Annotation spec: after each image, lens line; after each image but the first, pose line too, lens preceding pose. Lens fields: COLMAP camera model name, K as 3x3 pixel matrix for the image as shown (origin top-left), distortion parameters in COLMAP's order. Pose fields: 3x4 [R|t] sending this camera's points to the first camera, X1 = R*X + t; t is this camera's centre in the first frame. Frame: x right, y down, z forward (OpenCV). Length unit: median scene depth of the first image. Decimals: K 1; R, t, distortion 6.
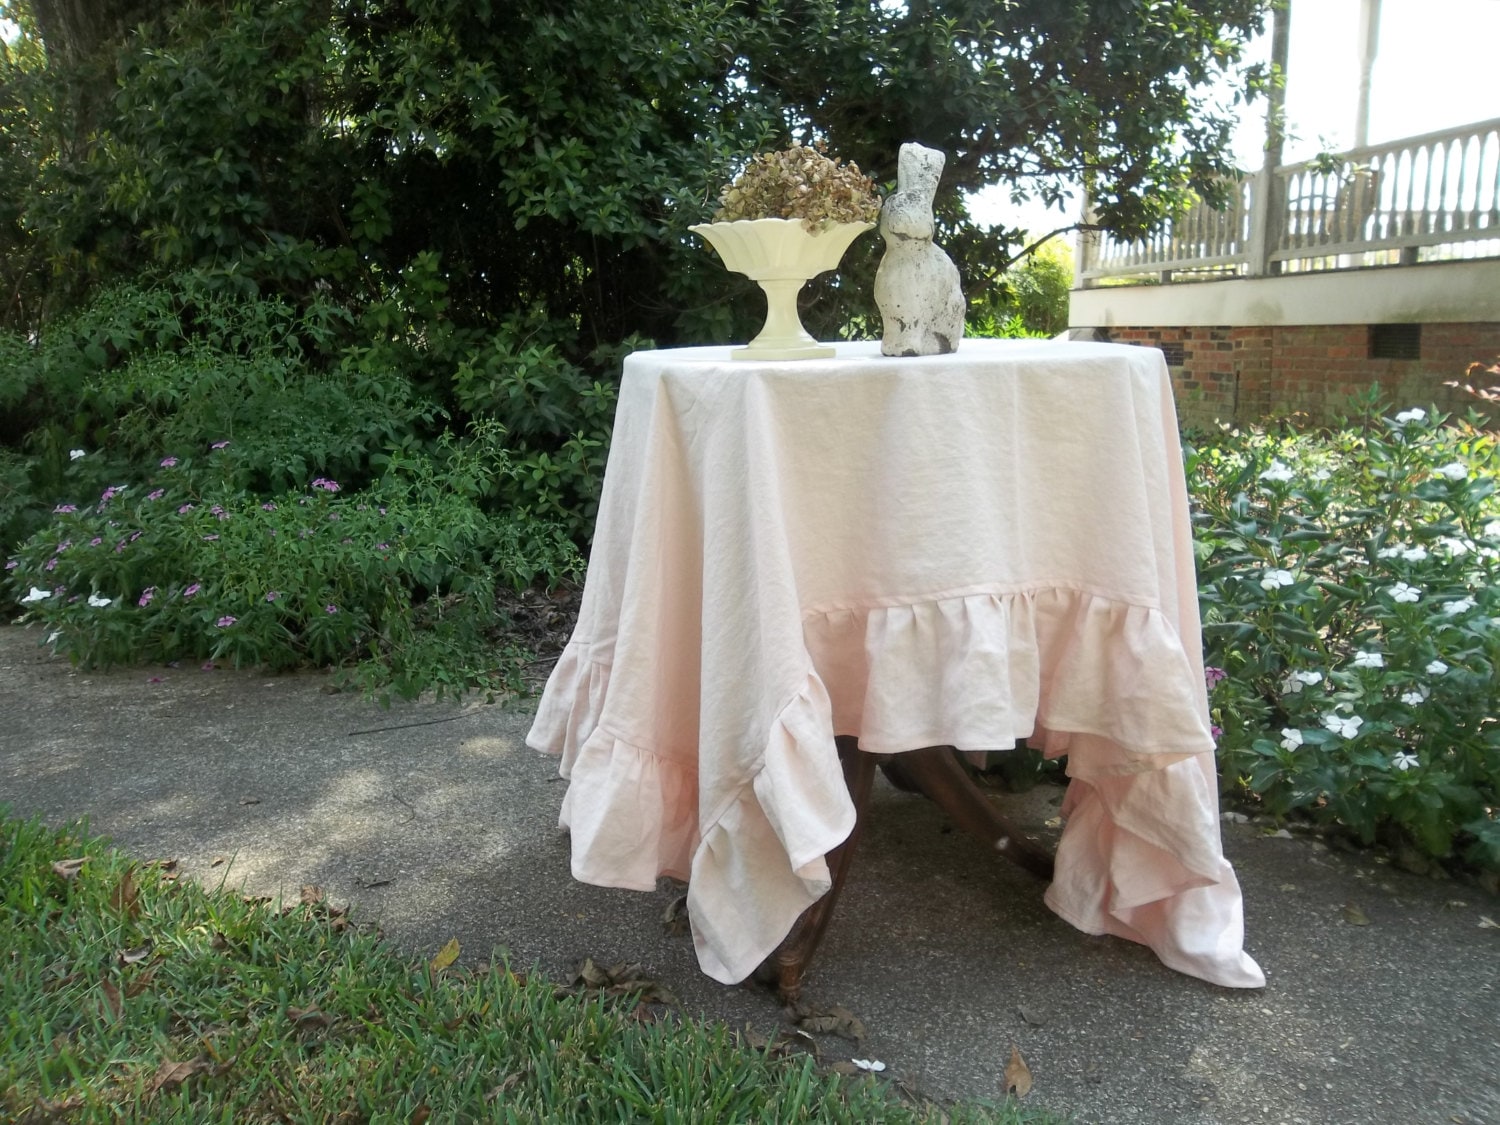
lens RADIAL K [[1160.1, 0, 750.0], [0, 1160.1, 562.5], [0, 0, 1]] dist [0.082669, -0.092475]
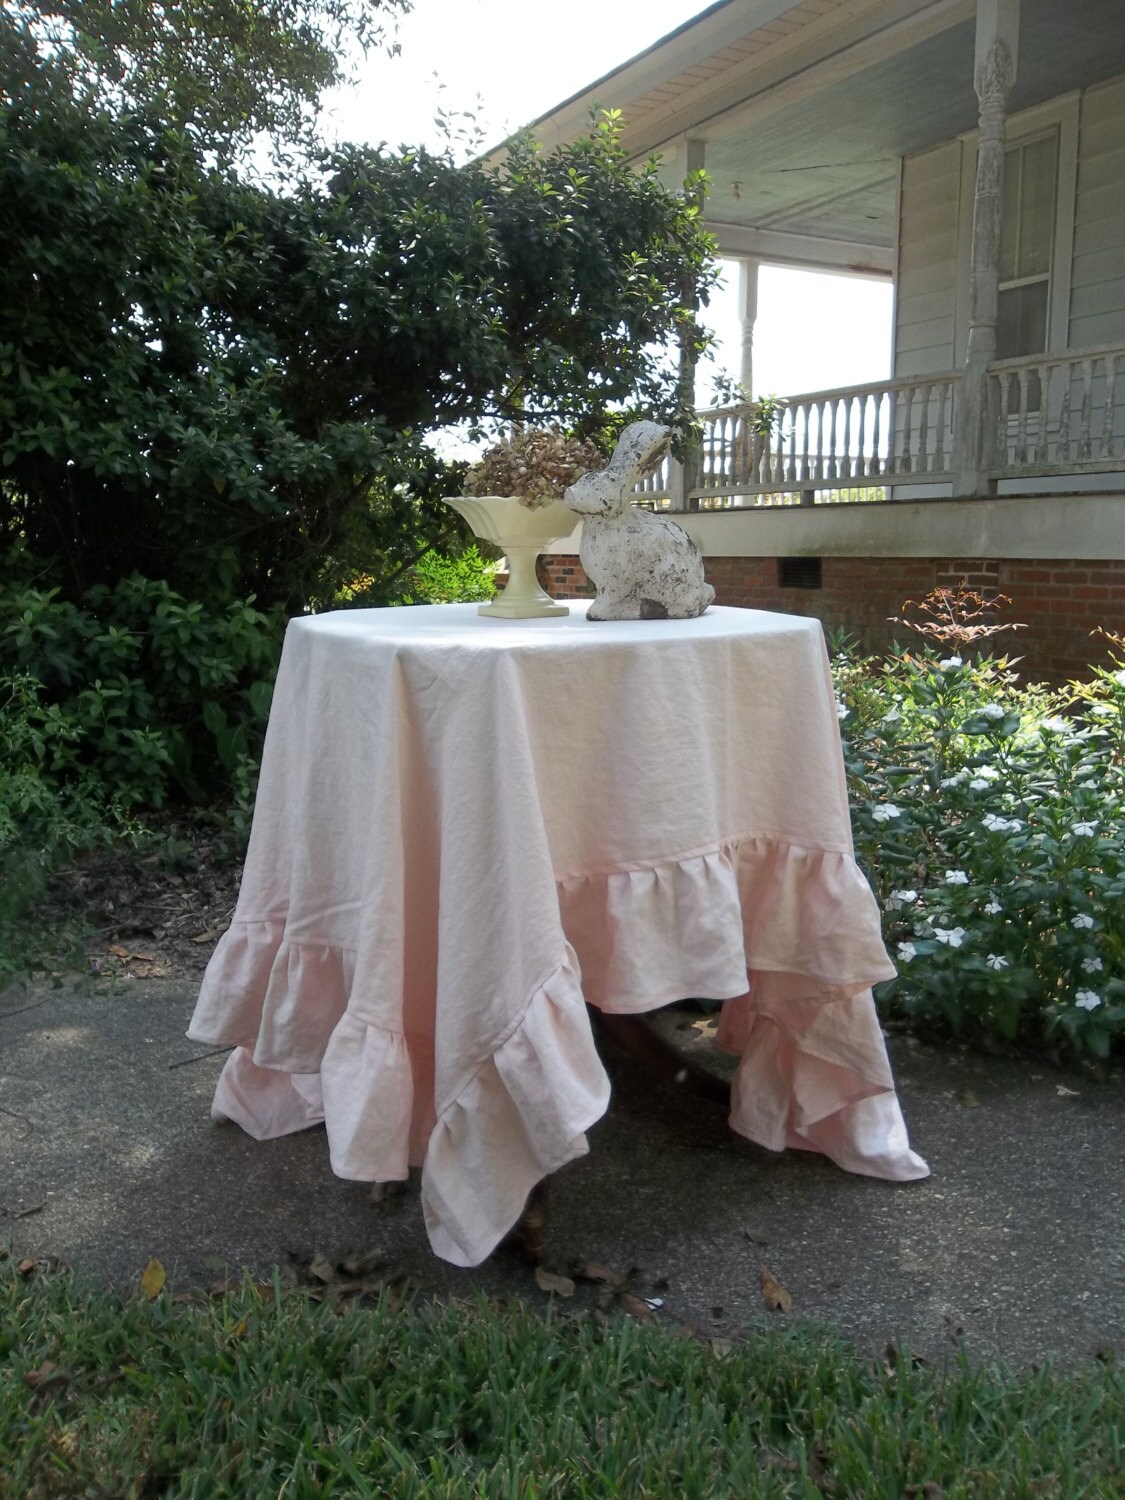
lens RADIAL K [[1178.4, 0, 562.5], [0, 1178.4, 750.0], [0, 0, 1]] dist [-0.000918, 0.010155]
pose [[0.951462, -0.045874, 0.304329, -0.215530], [0.055557, 0.998185, -0.023228, -0.041330], [-0.302711, 0.039008, 0.952284, 0.005171]]
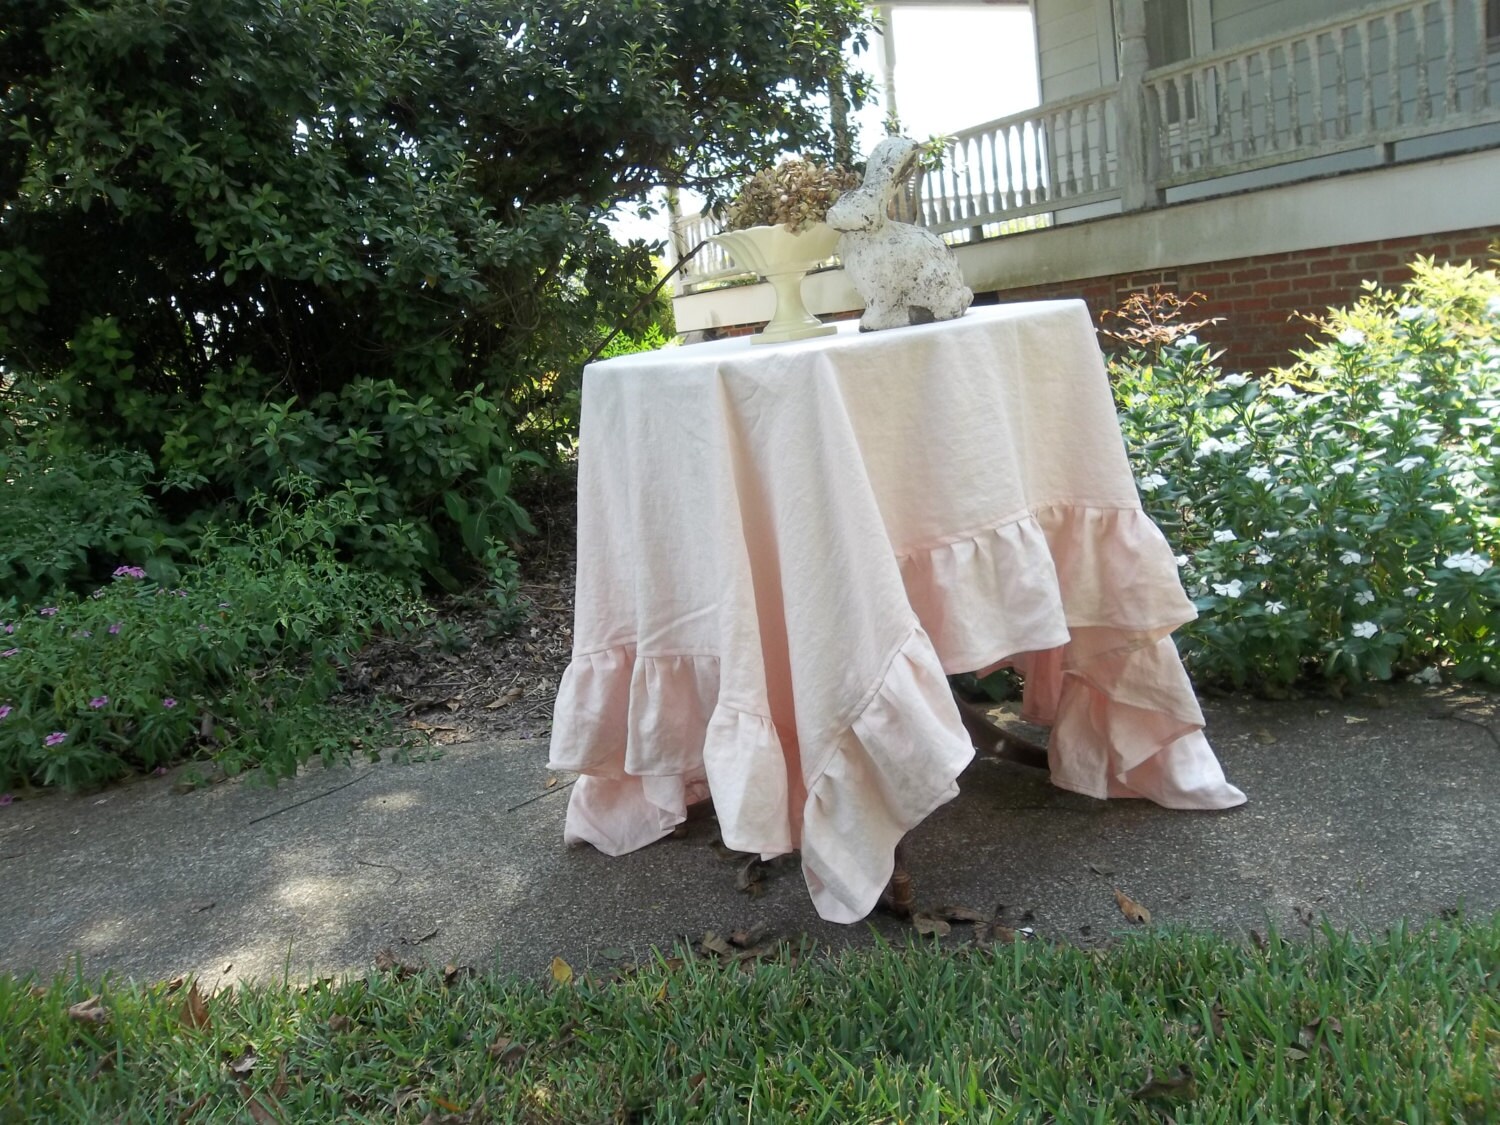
lens RADIAL K [[1170.6, 0, 754.9], [0, 1170.6, 547.6], [0, 0, 1]] dist [0.003425, 0.005320]
pose [[0.937490, -0.173848, 0.301479, -0.342319], [0.182705, 0.983167, -0.001201, 0.007138], [-0.296195, 0.056207, 0.953472, -0.024887]]
